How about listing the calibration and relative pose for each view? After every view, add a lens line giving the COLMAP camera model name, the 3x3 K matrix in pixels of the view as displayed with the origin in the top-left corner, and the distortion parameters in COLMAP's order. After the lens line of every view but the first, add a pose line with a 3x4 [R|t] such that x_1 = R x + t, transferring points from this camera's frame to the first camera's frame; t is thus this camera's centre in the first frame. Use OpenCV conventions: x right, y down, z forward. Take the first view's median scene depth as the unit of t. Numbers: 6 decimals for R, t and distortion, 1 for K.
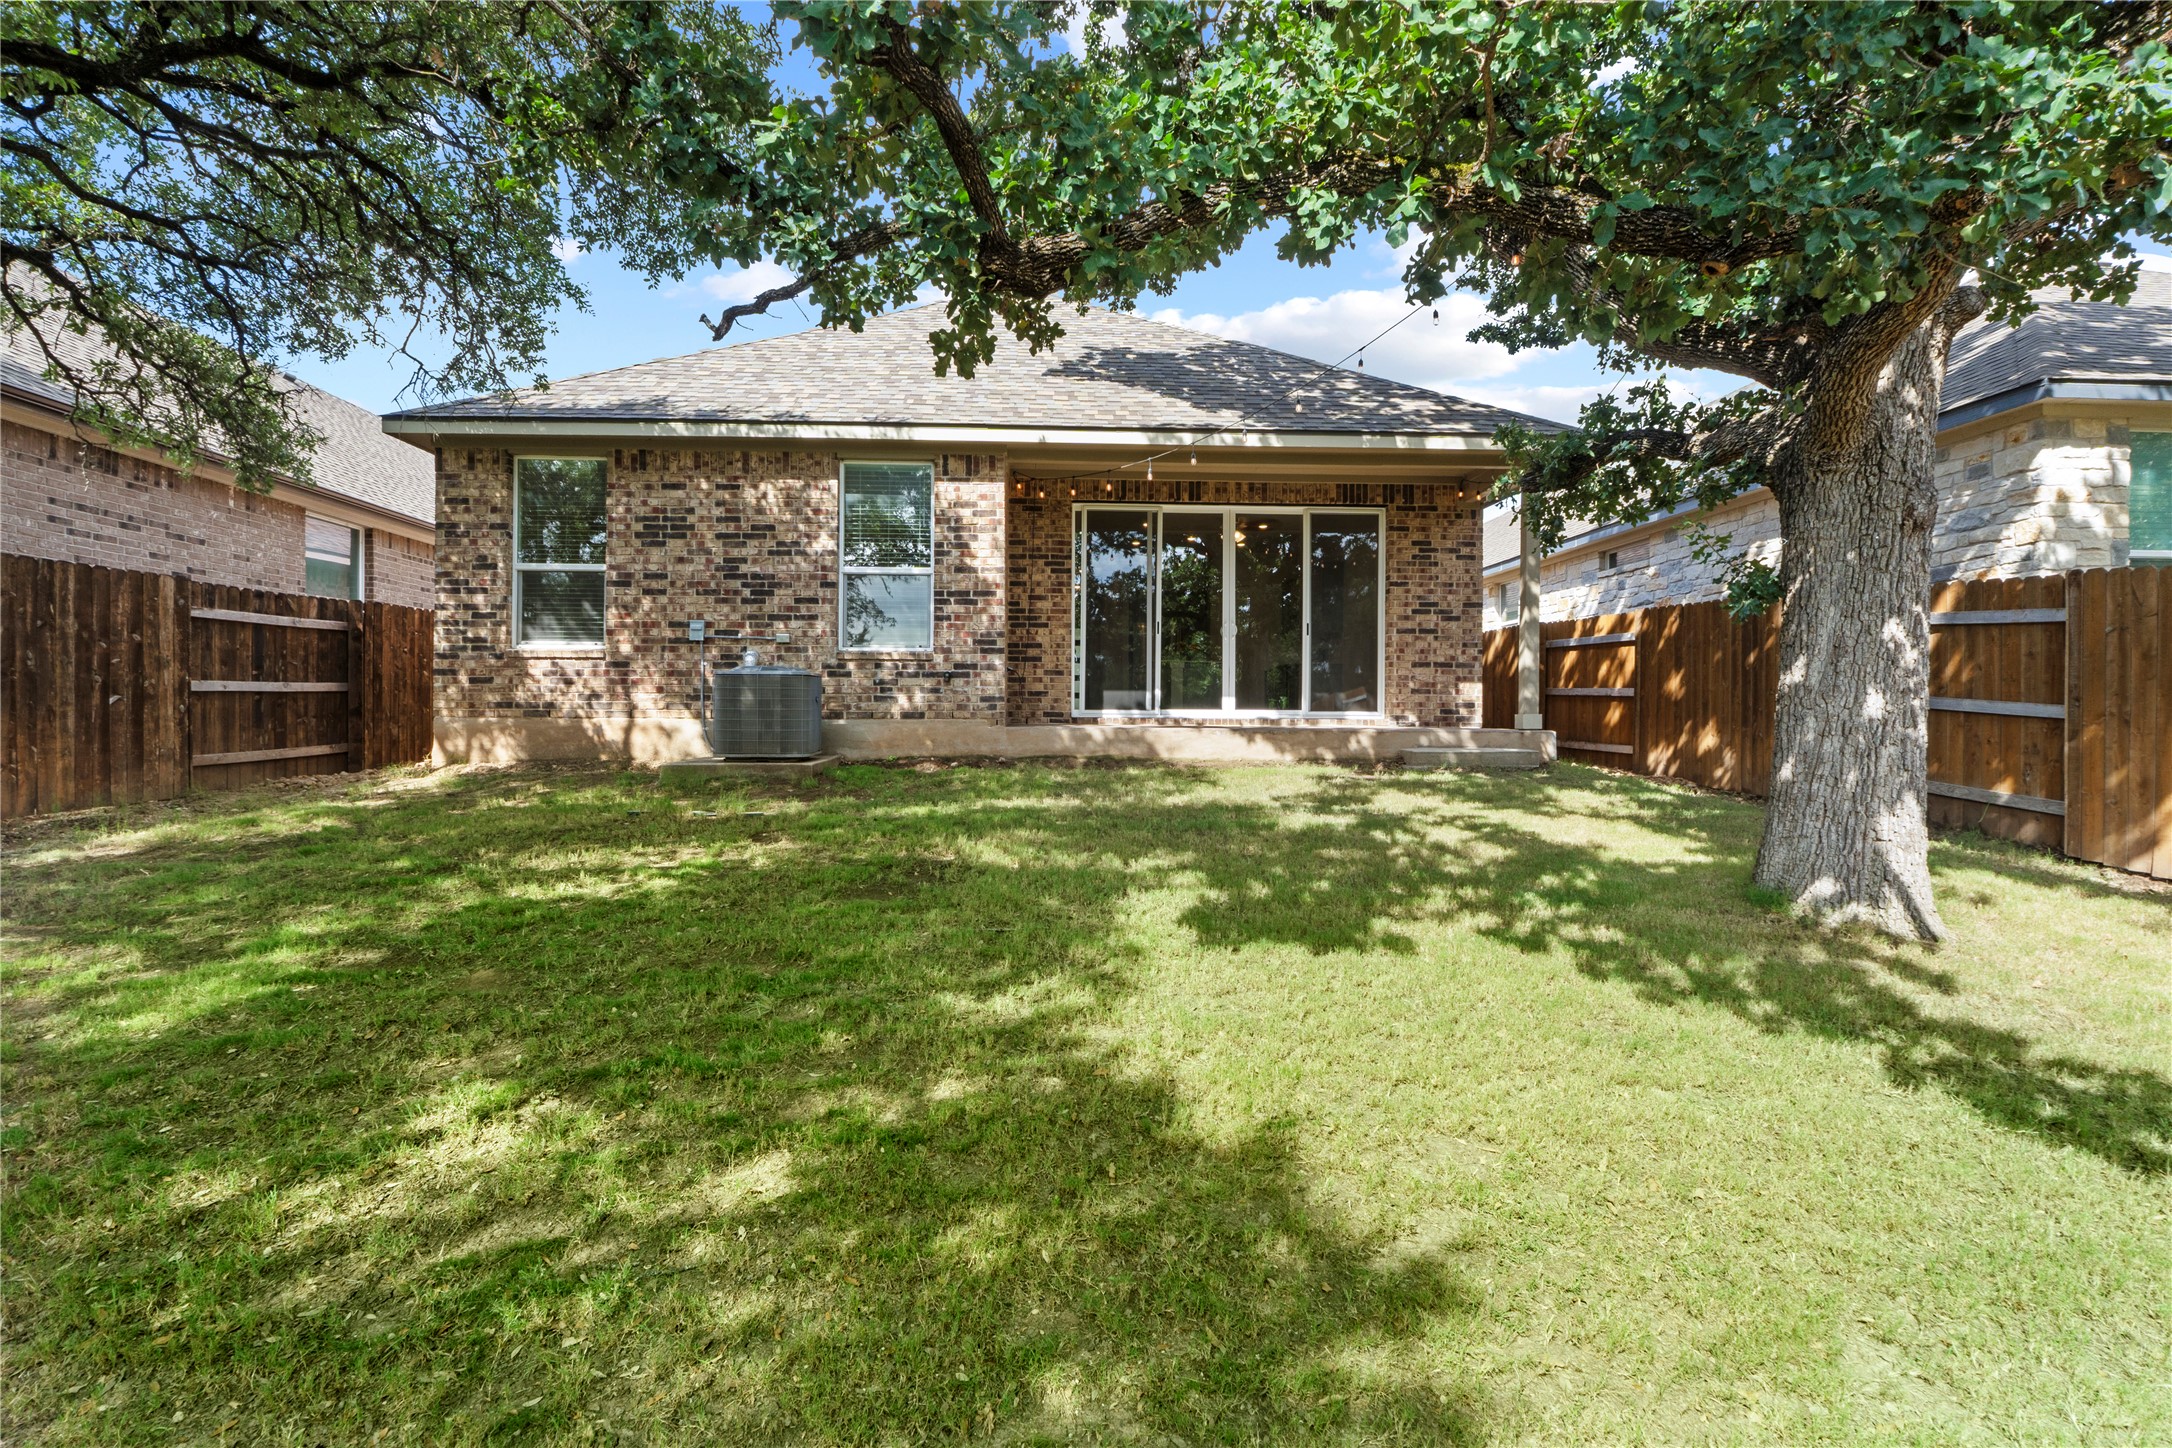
lens RADIAL K [[1014.0, 0, 1070.3], [0, 1014.0, 727.9], [0, 0, 1]] dist [-0.003237, -0.001226]
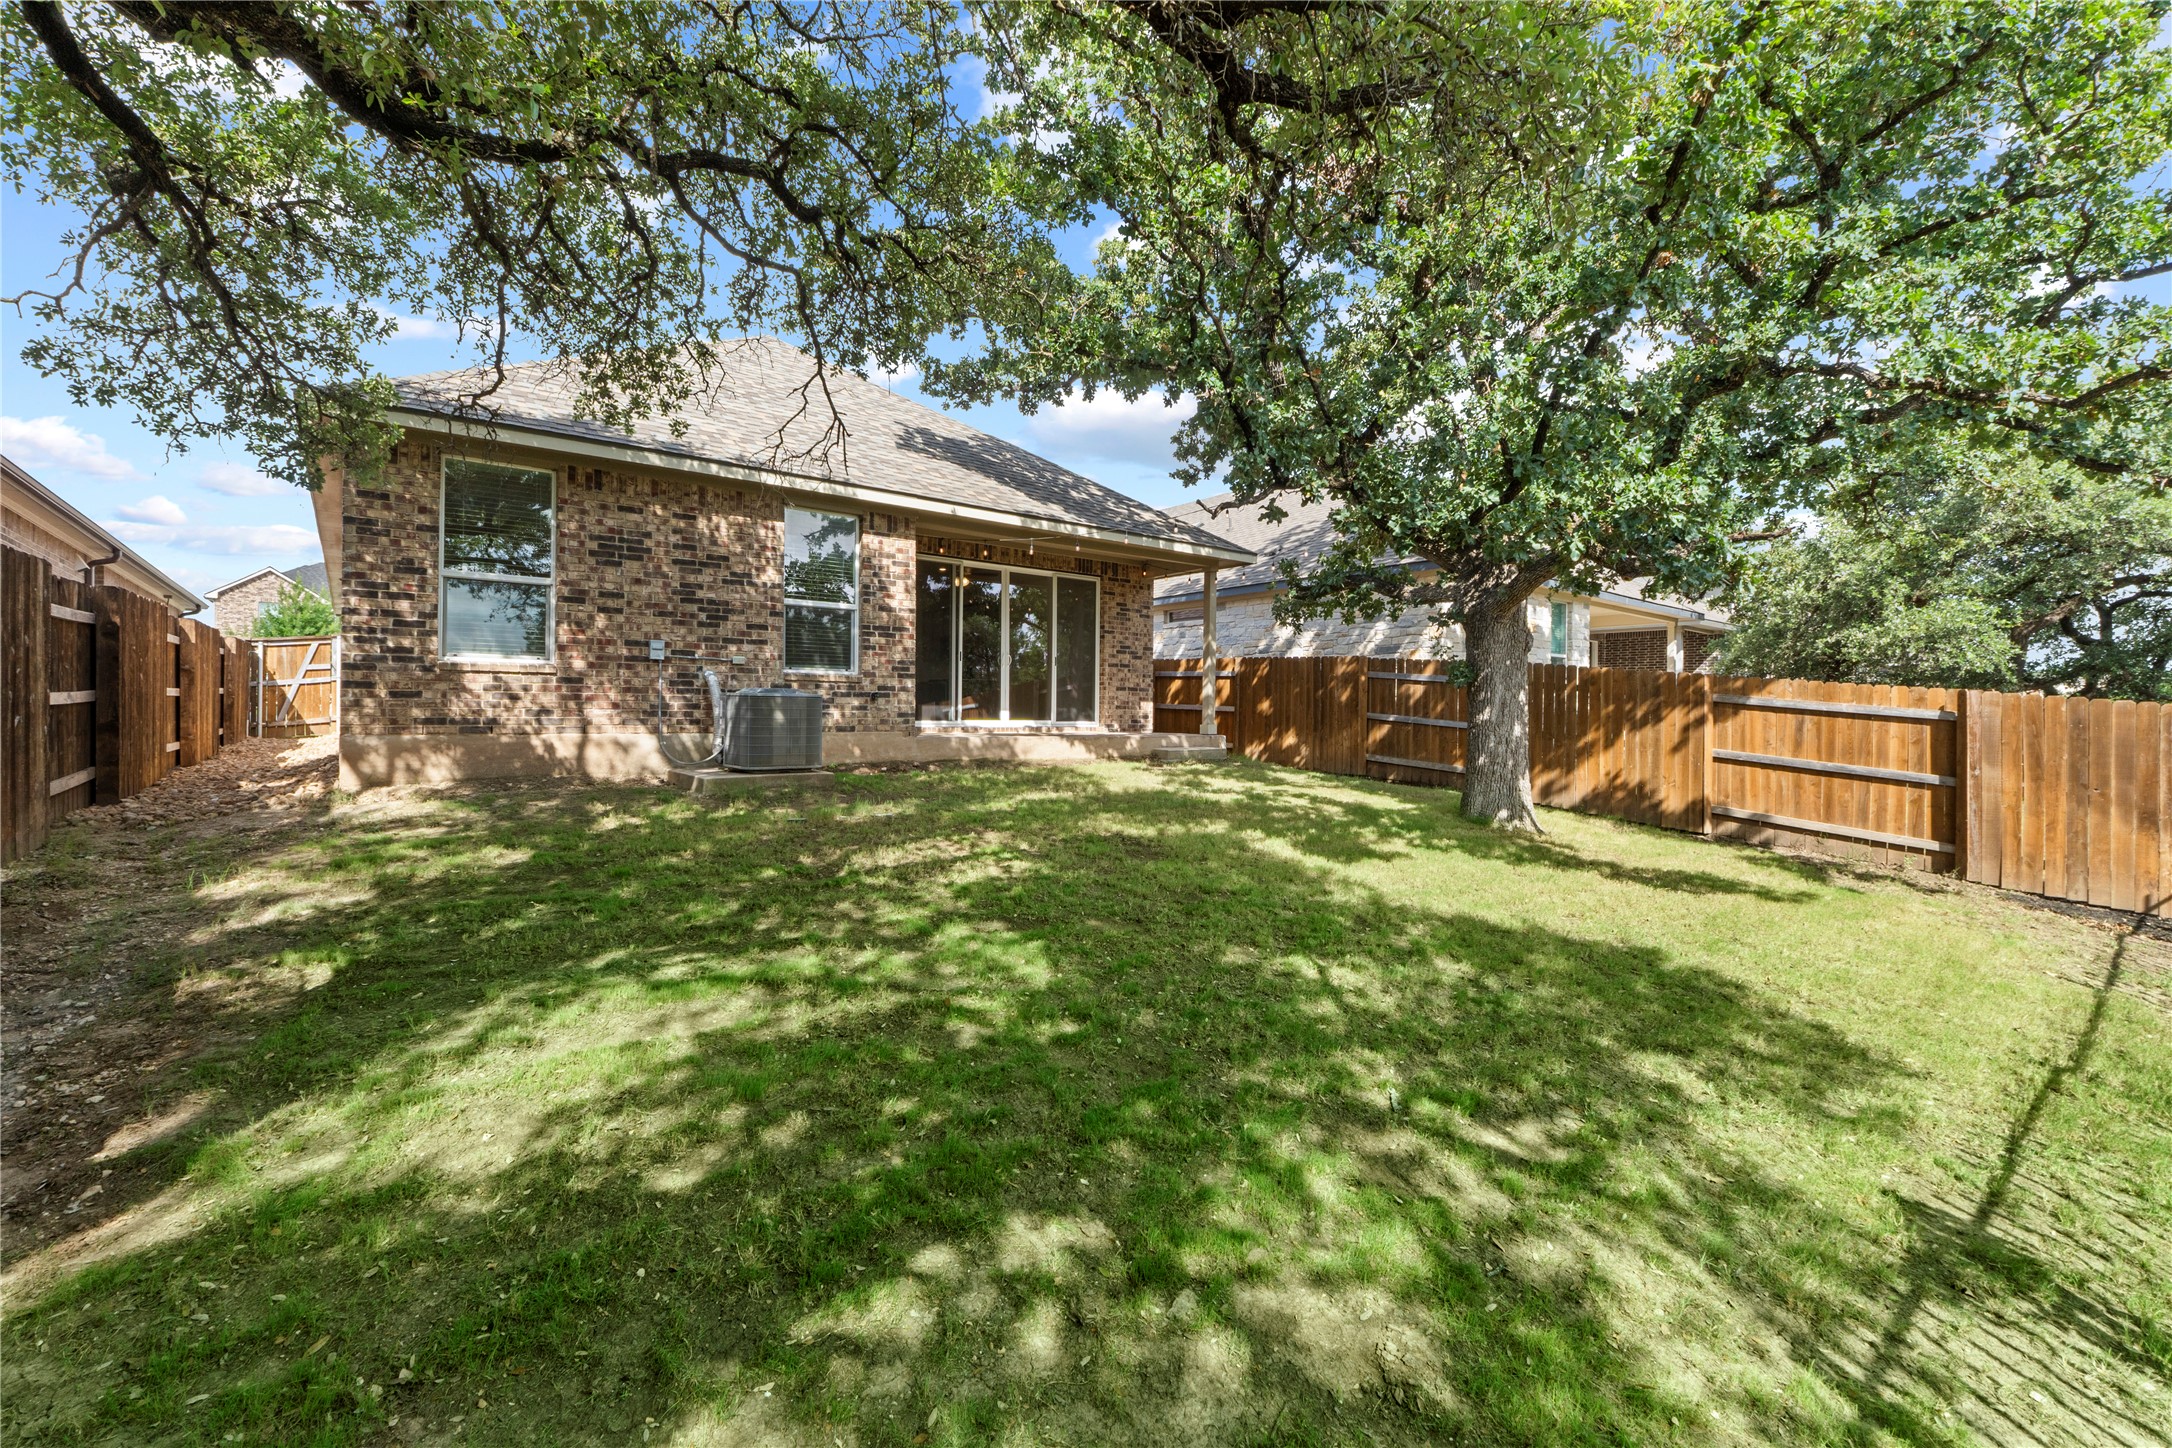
lens RADIAL K [[928.8, 0, 1089.0], [0, 928.8, 712.4], [0, 0, 1]] dist [-0.001374, -0.000204]
pose [[0.803811, 0.003277, 0.594876, -0.576783], [0.001201, 0.999974, -0.007130, -0.023837], [-0.594884, 0.006445, 0.803786, -0.039524]]
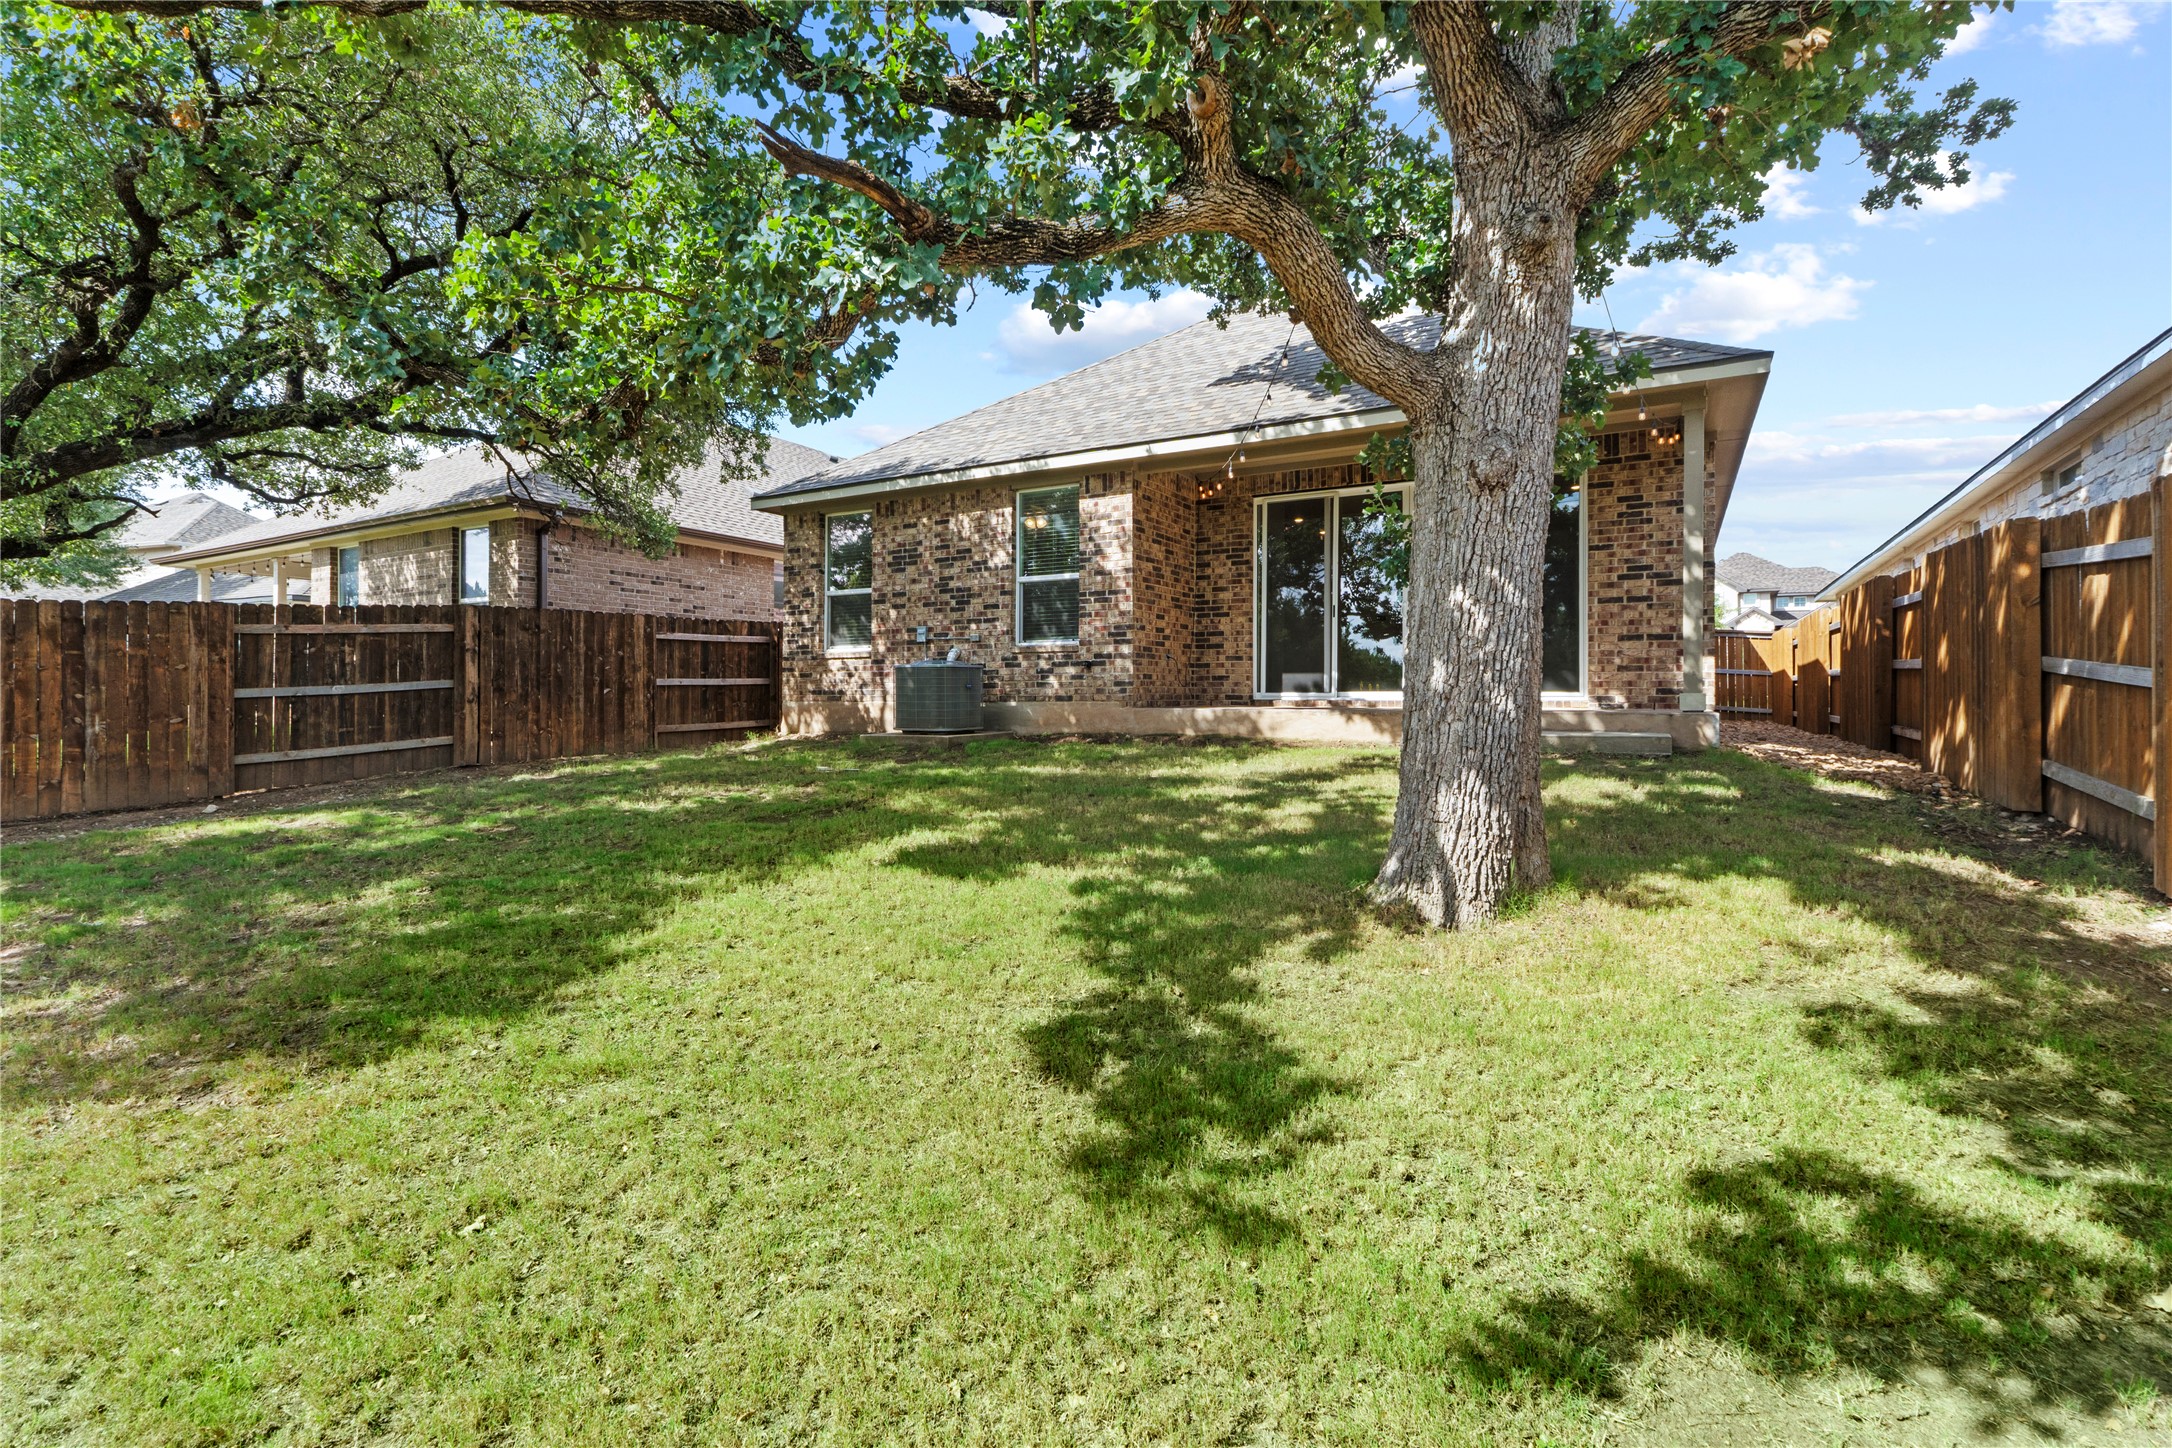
lens RADIAL K [[1014.0, 0, 1082.0], [0, 1014.0, 713.8], [0, 0, 1]] dist [-0.003237, -0.001226]
pose [[0.840500, 0.003106, -0.541802, 0.513854], [-0.003449, 0.999994, 0.000383, 0.005931], [0.541800, 0.001547, 0.840506, 0.009787]]
